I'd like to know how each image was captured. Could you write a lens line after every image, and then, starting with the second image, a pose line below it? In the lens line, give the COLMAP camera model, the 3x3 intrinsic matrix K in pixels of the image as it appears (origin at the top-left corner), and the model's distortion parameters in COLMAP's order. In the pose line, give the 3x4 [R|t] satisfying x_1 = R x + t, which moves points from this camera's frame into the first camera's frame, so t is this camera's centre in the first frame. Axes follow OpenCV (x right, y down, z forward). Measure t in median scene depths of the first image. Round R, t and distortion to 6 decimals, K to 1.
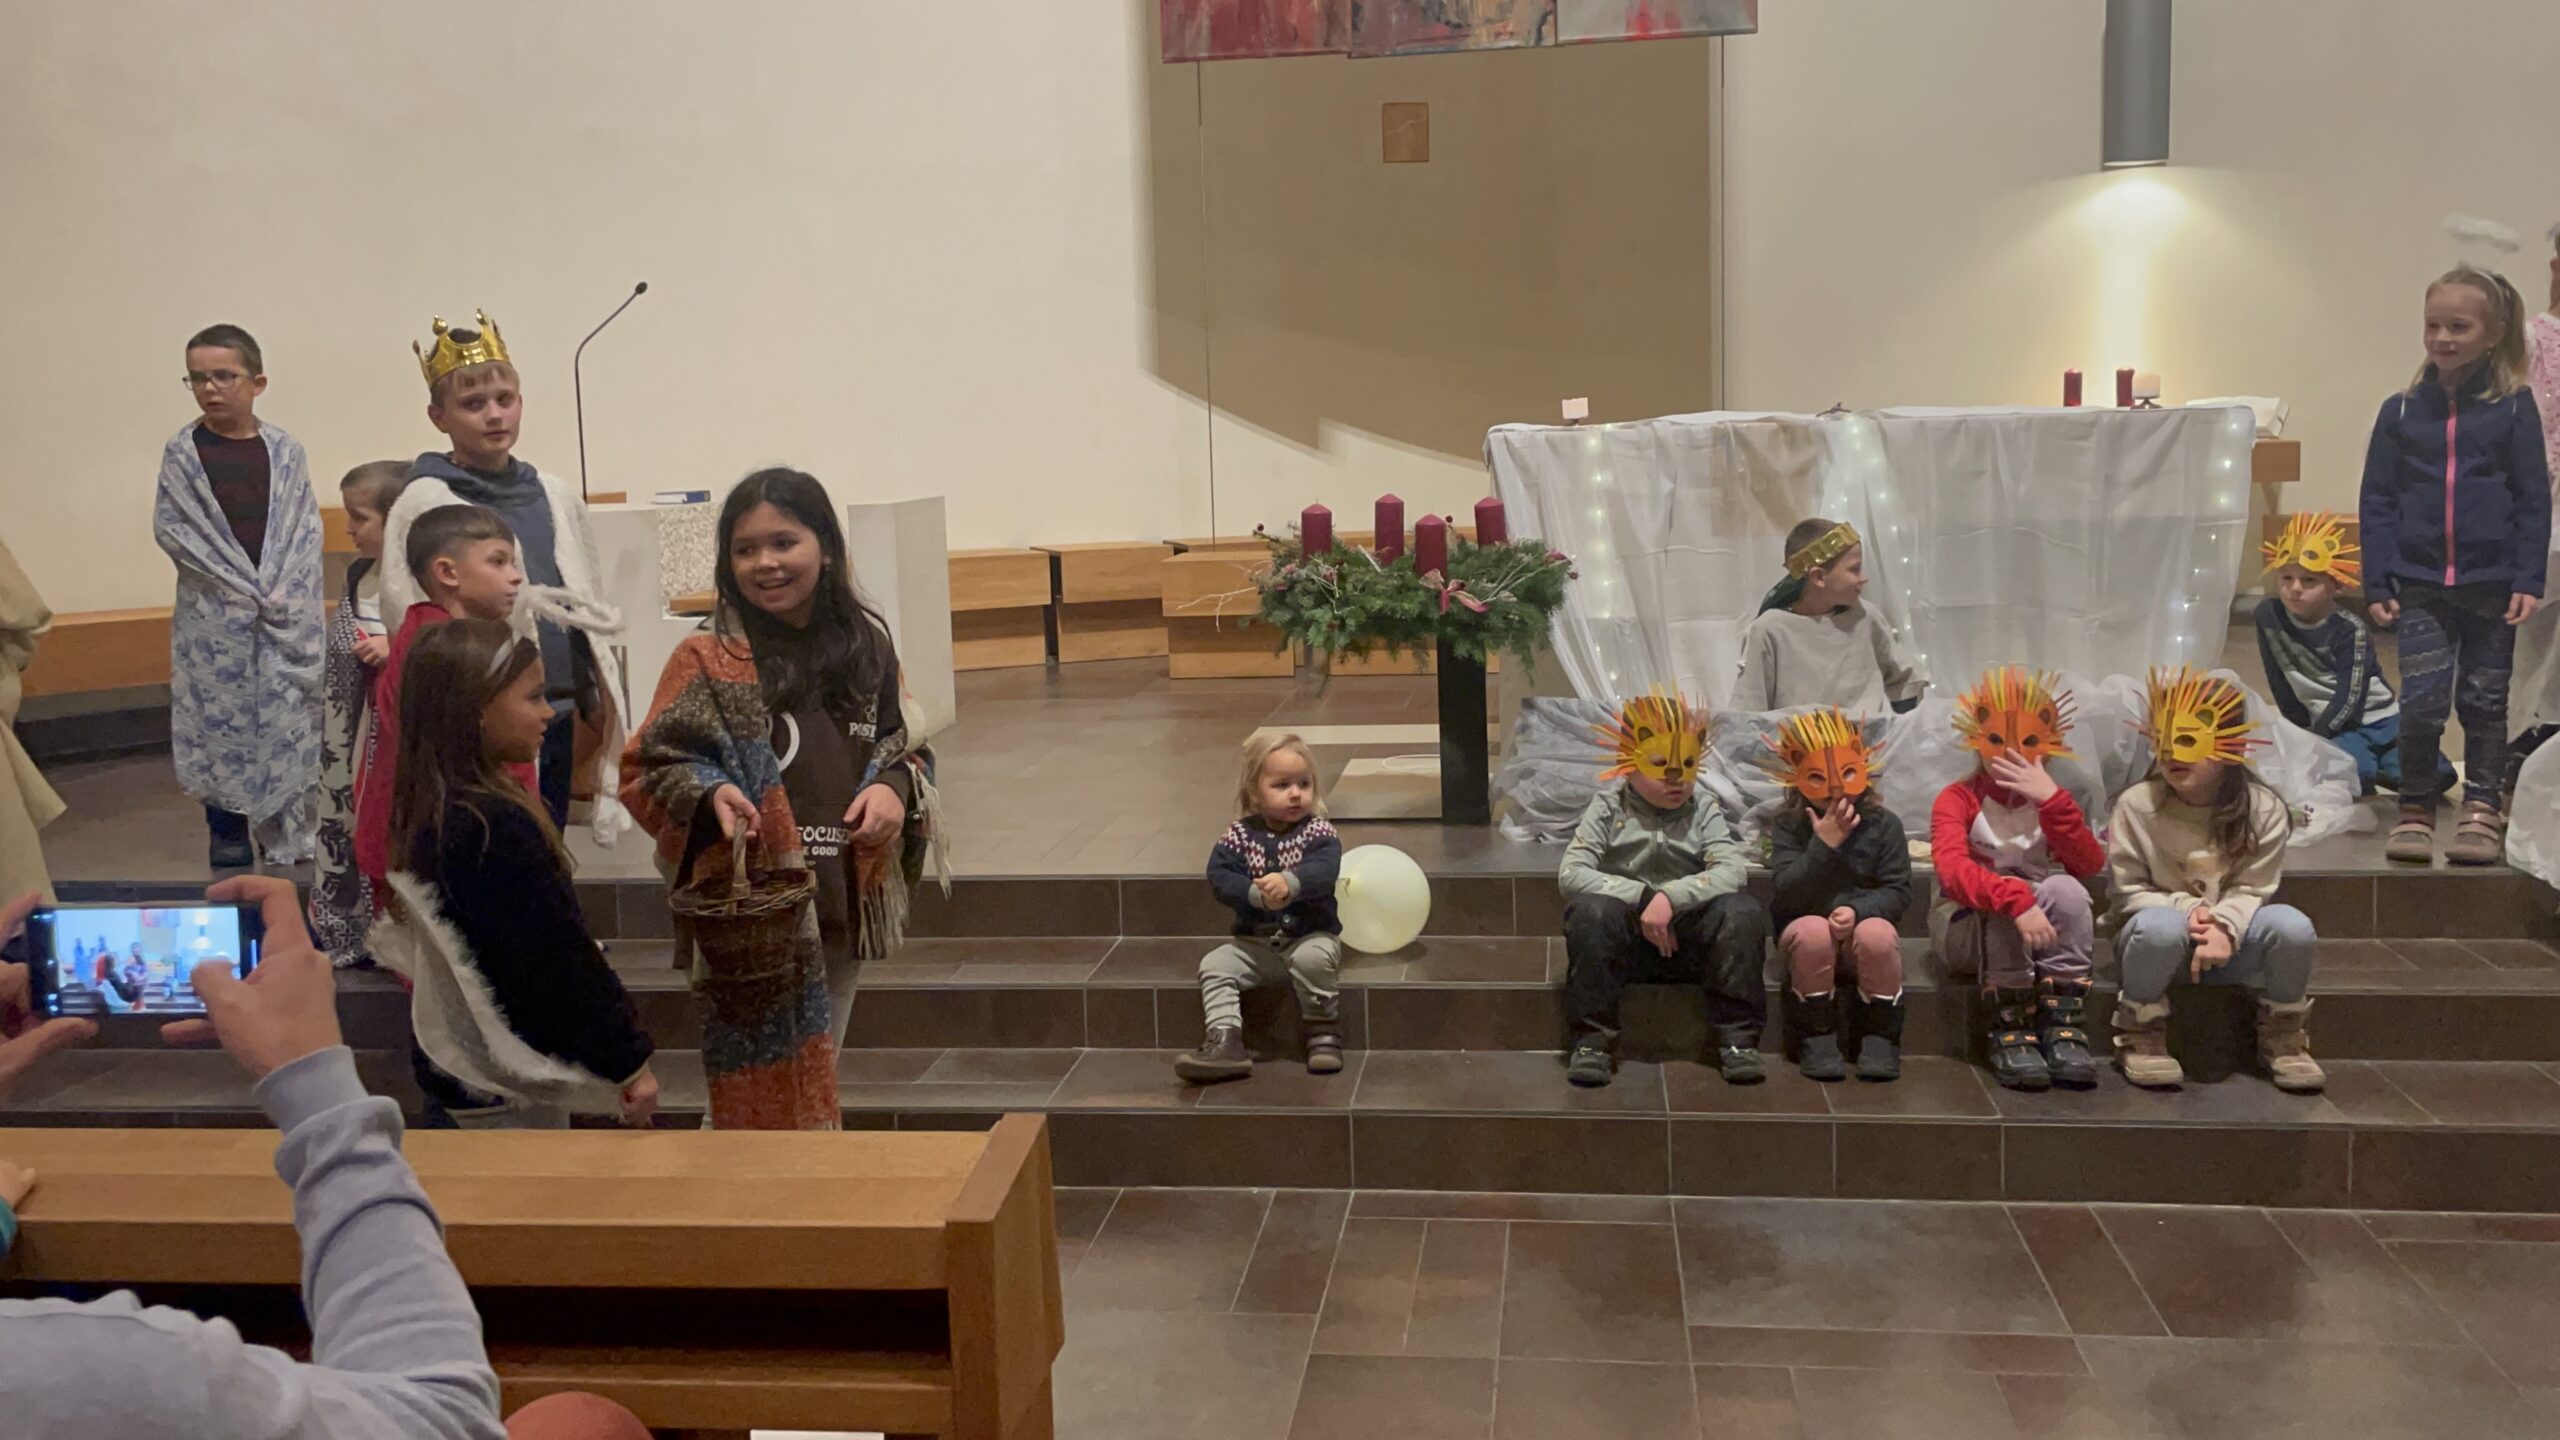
lens RADIAL K [[2263.8, 0, 1278.9], [0, 2263.8, 646.3], [0, 0, 1]] dist [0.105404, -0.148238]
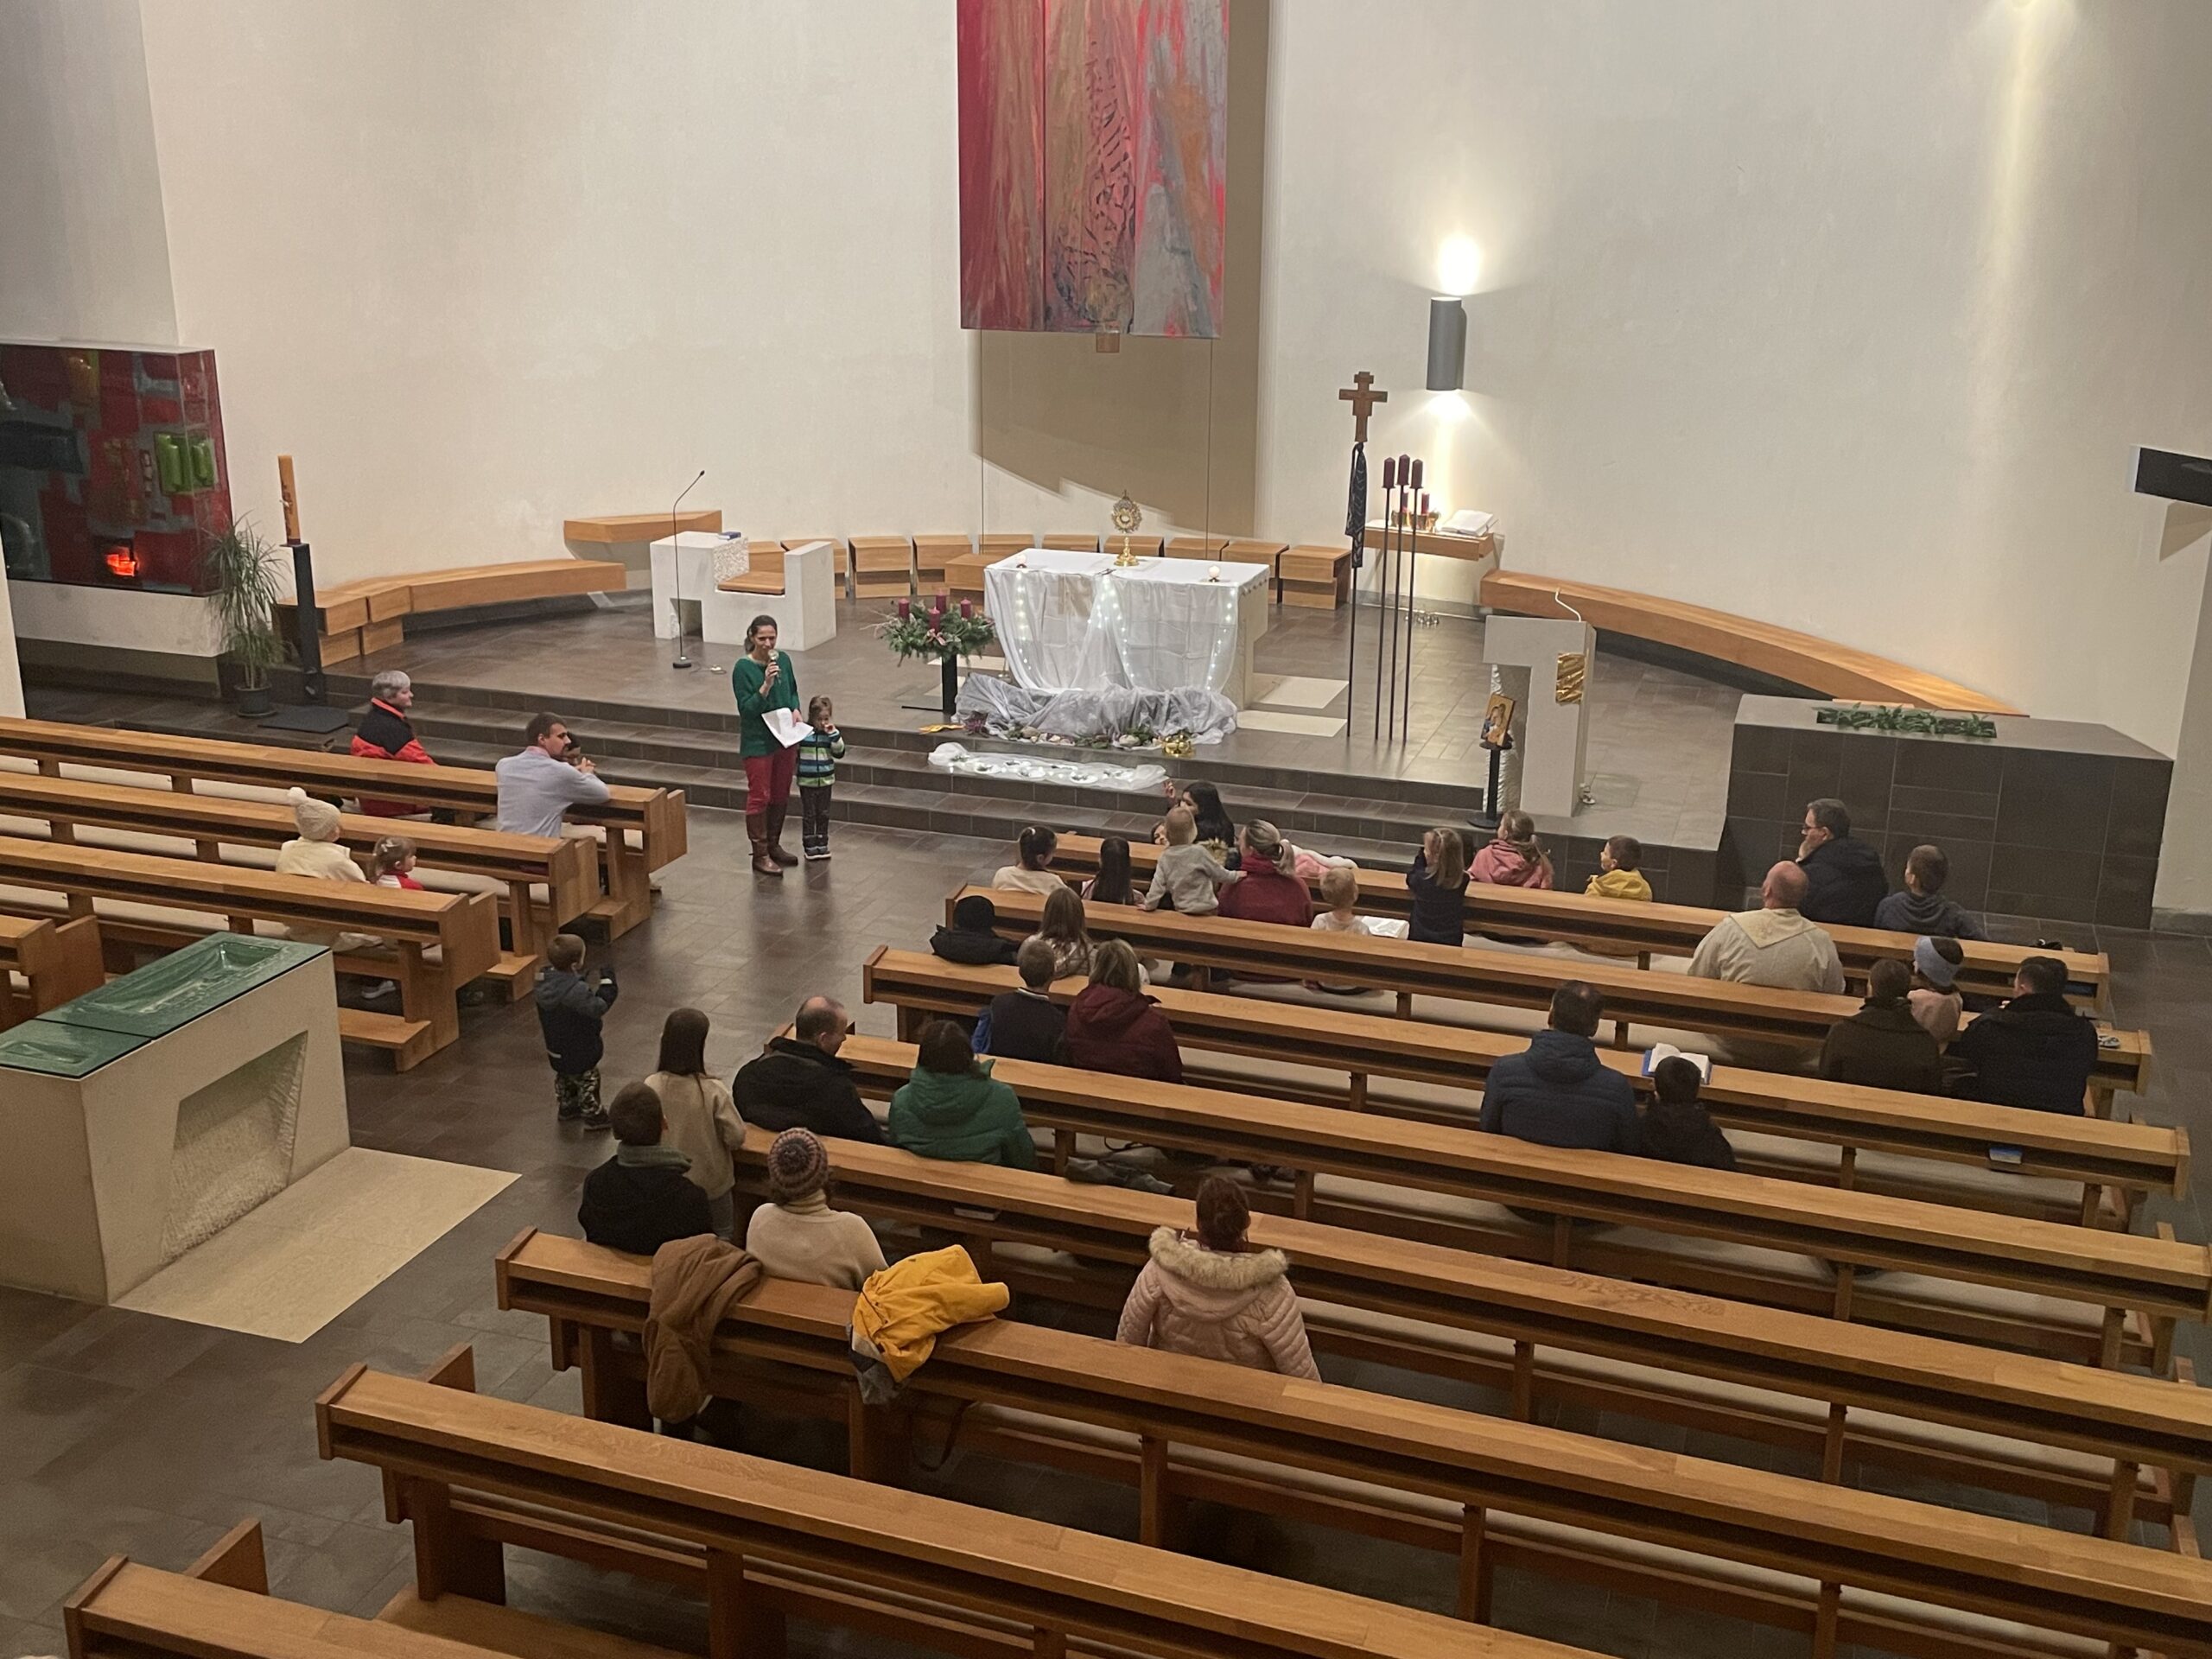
lens RADIAL K [[2252.4, 0, 1111.7], [0, 2252.4, 832.7], [0, 0, 1]] dist [0.067935, 0.000000]
pose [[0.978800, 0.097789, -0.179966, 0.787998], [-0.059340, 0.976371, 0.207795, -0.368802], [0.196034, -0.192710, 0.961475, -1.695184]]
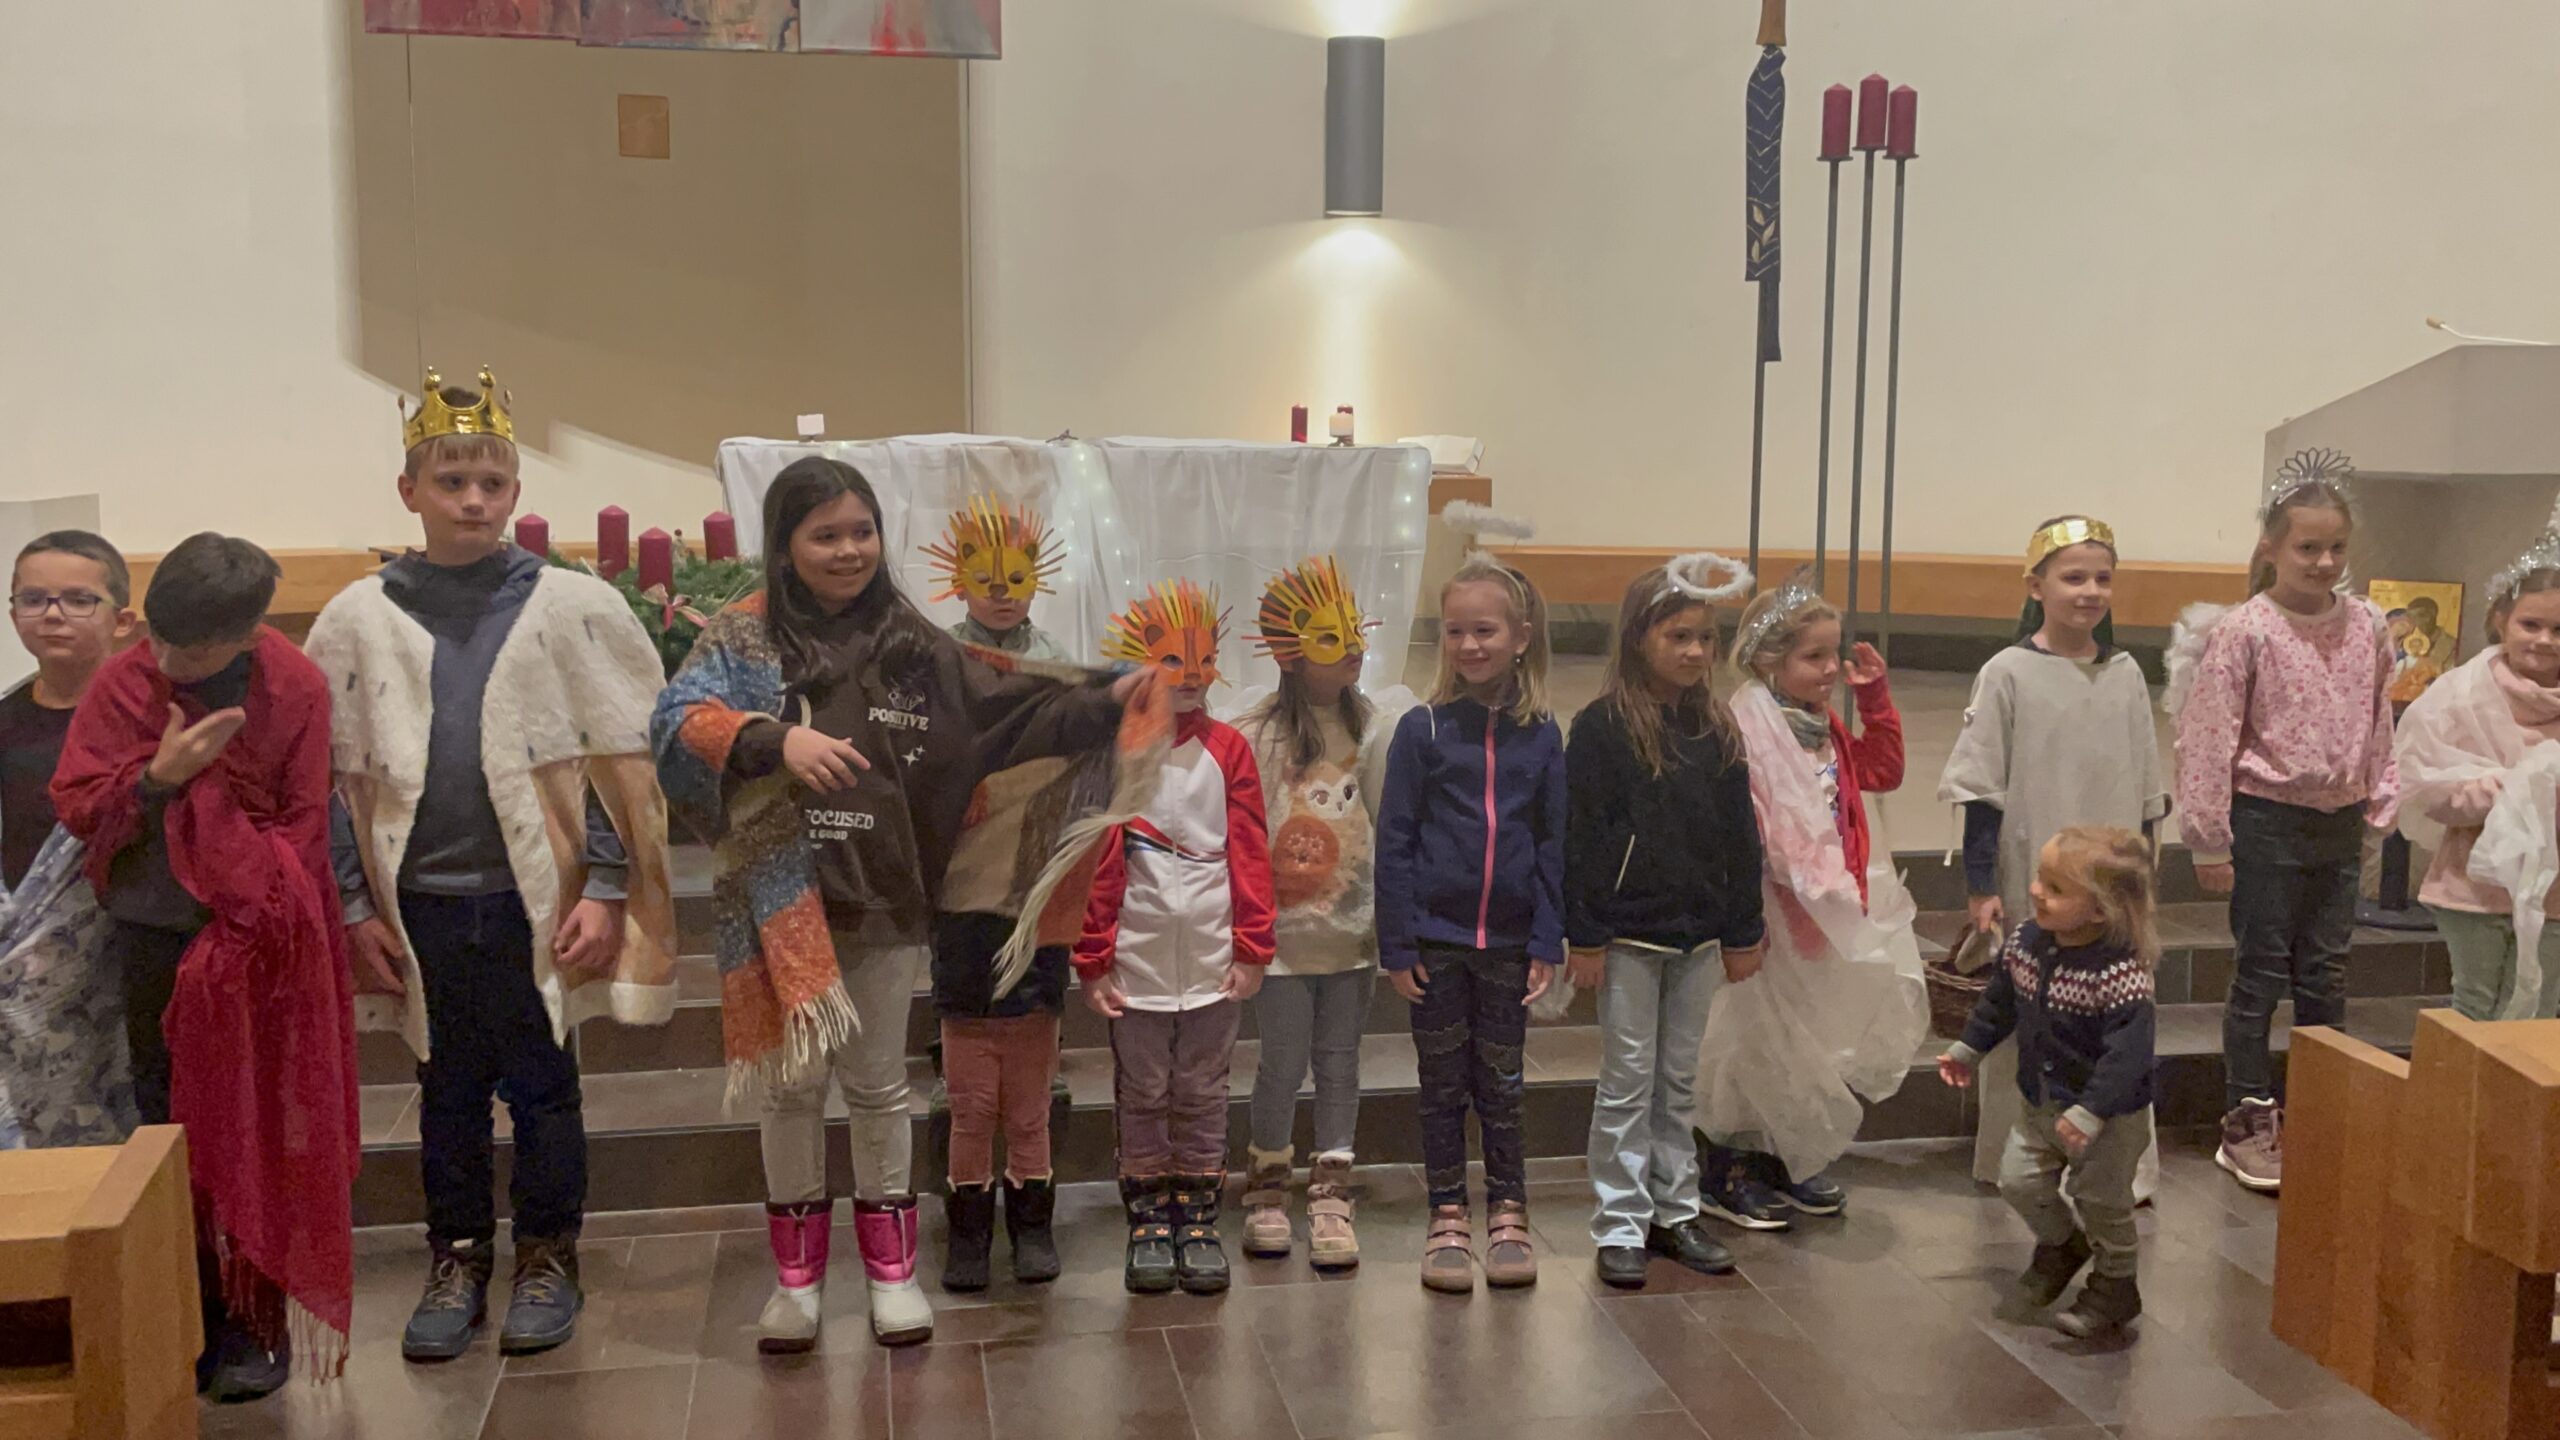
lens RADIAL K [[2345.7, 0, 1295.0], [0, 2345.7, 673.0], [0, 0, 1]] dist [0.058209, 0.000000]
pose [[0.950403, 0.001049, 0.311020, 0.012242], [-0.001822, 0.999996, 0.002195, 0.001458], [-0.311017, -0.002653, 0.950401, -0.049761]]
